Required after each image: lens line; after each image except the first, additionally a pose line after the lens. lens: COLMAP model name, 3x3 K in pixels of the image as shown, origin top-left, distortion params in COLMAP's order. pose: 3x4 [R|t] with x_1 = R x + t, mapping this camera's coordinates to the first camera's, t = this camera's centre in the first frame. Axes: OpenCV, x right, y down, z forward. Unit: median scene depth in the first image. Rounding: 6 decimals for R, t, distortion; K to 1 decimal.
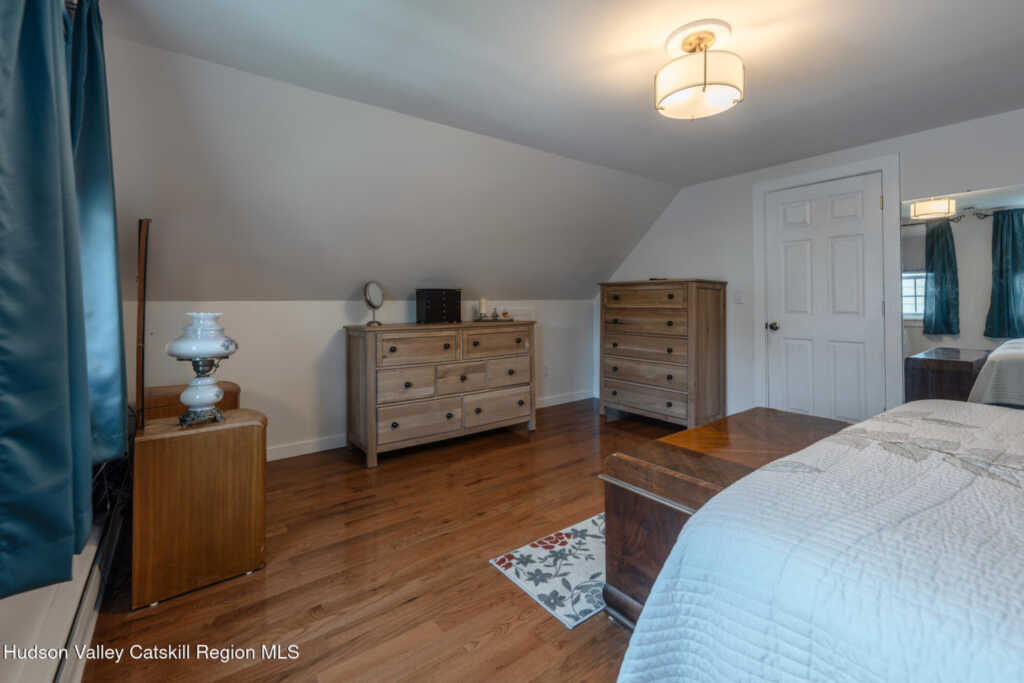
lens RADIAL K [[425.2, 0, 514.0], [0, 425.2, 303.4], [0, 0, 1]] dist [0.000312, 0.000013]
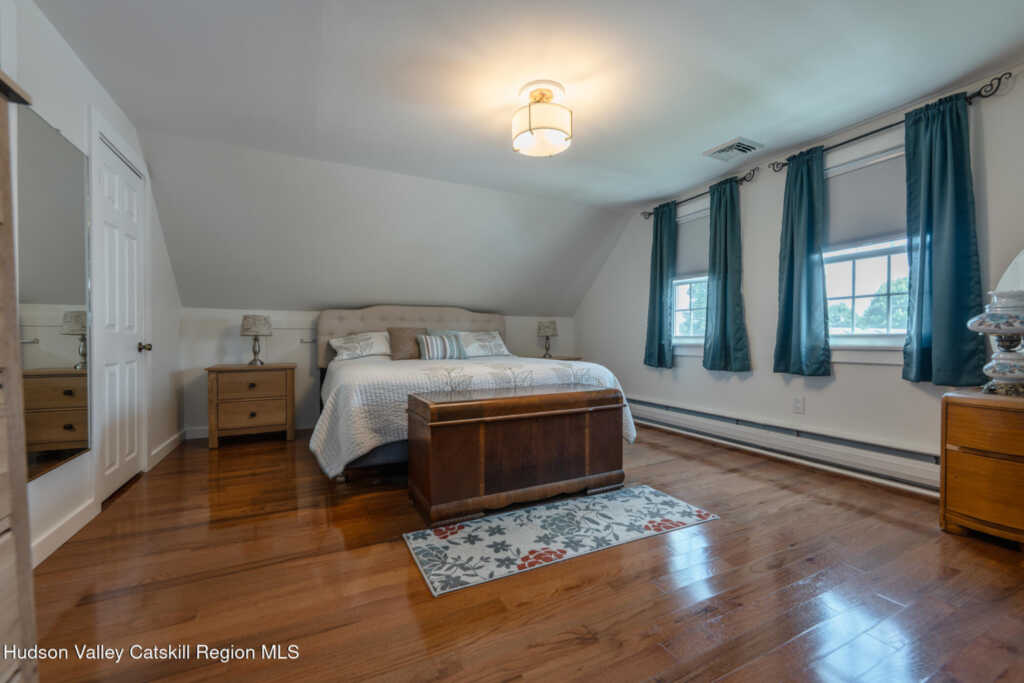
lens RADIAL K [[425.9, 0, 512.0], [0, 425.9, 341.5], [0, 0, 1]] dist [0.001589, 0.000181]
pose [[-0.985474, 0.008522, 0.169611, 0.289573], [0.009677, 0.999935, 0.005984, 0.127057], [-0.169549, 0.007538, -0.985493, 2.208535]]
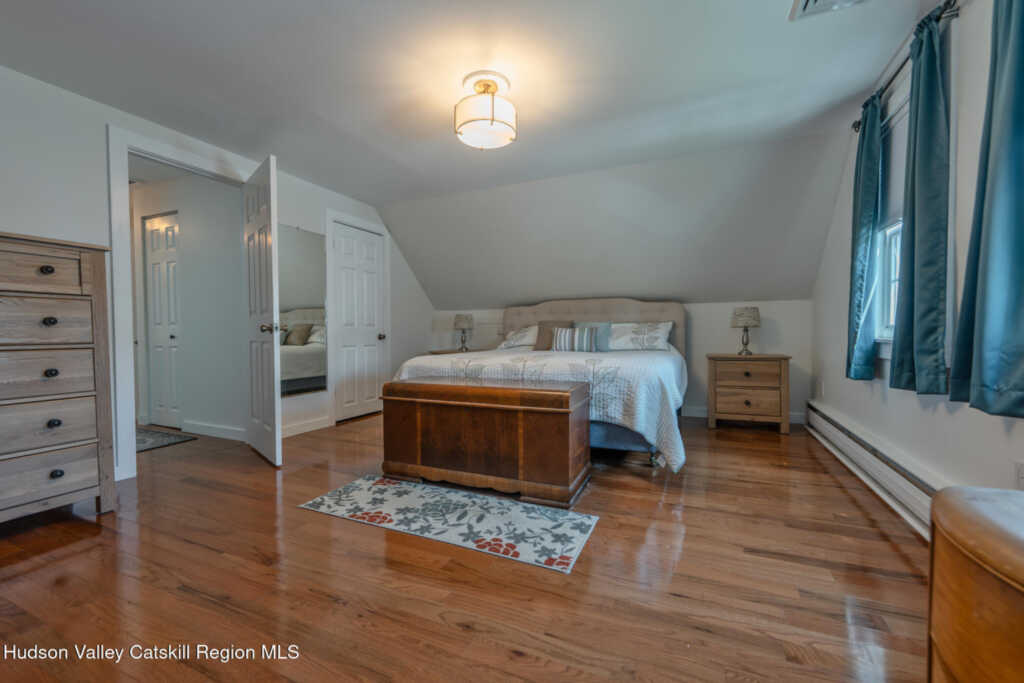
lens RADIAL K [[425.9, 0, 512.0], [0, 425.9, 341.5], [0, 0, 1]] dist [0.001589, 0.000181]
pose [[-0.479863, -0.010201, 0.877284, -0.735343], [0.009550, 0.999812, 0.016849, 0.136235], [-0.877291, 0.016463, -0.479676, 1.493940]]
